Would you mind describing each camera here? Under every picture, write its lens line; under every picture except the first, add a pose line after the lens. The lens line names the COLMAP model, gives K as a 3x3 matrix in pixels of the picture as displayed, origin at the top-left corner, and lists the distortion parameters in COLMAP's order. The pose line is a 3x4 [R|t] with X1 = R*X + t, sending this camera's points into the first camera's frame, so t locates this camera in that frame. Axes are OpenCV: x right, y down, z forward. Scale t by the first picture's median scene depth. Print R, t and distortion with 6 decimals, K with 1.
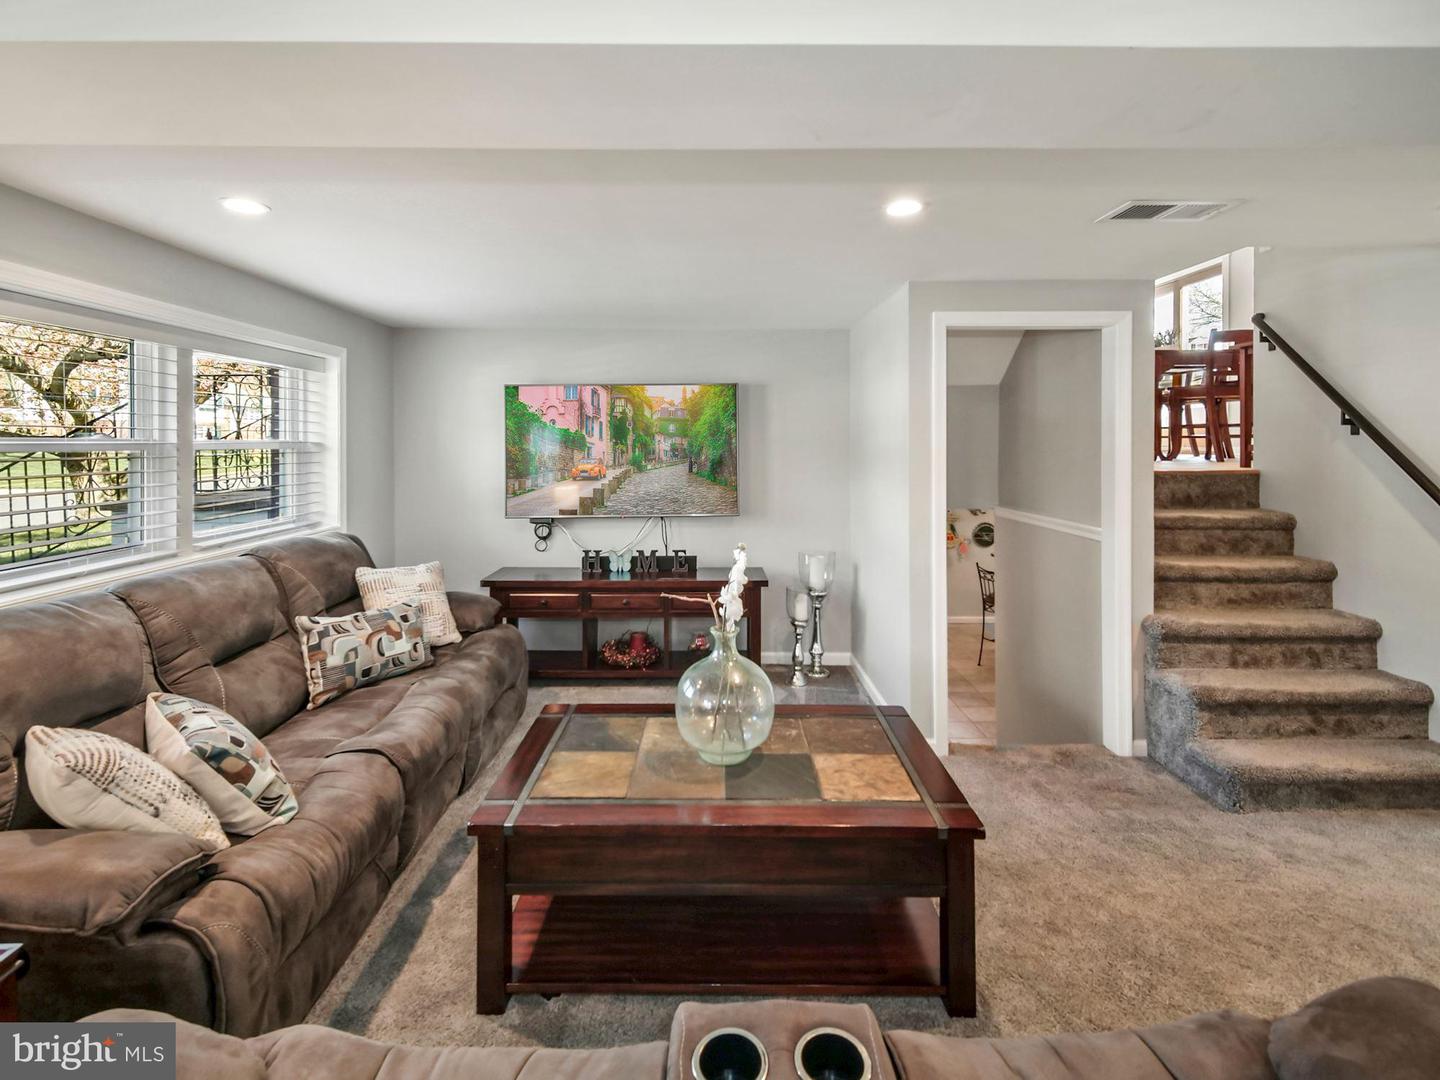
lens RADIAL K [[687.0, 0, 717.8], [0, 687.0, 437.6], [0, 0, 1]] dist [0.026054, -0.010494]
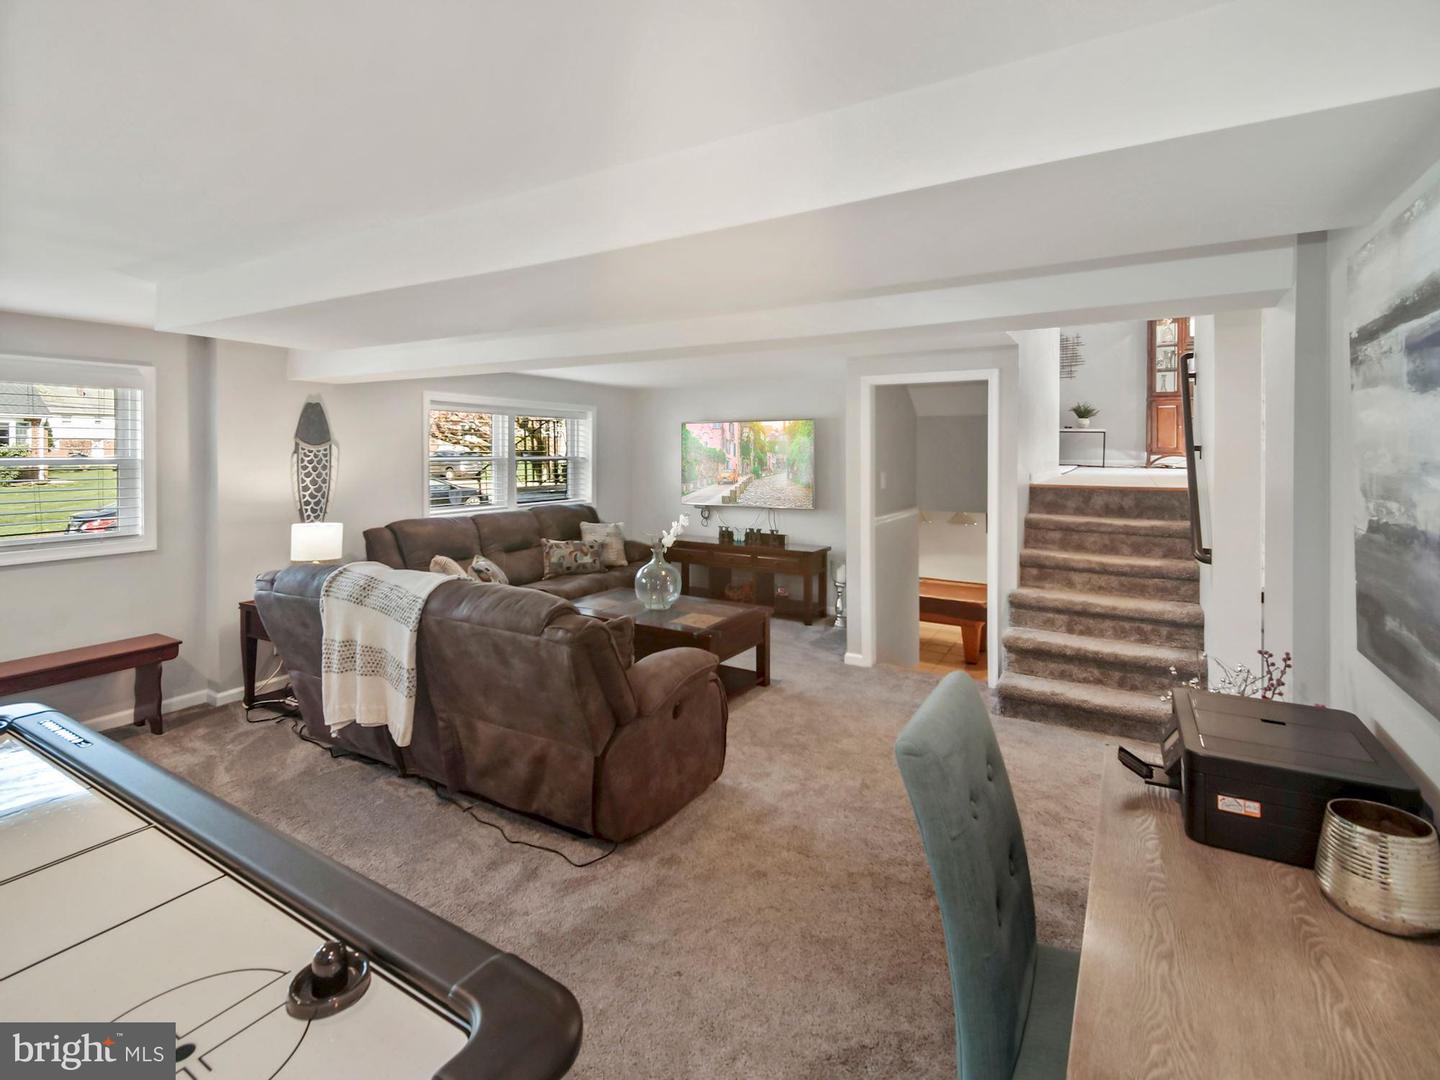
lens RADIAL K [[687.0, 0, 717.8], [0, 687.0, 437.6], [0, 0, 1]] dist [0.026054, -0.010494]
pose [[0.852990, -0.006903, -0.521882, 0.825288], [0.000538, 0.999924, -0.012347, -0.026940], [0.521927, 0.010251, 0.852928, -0.466281]]
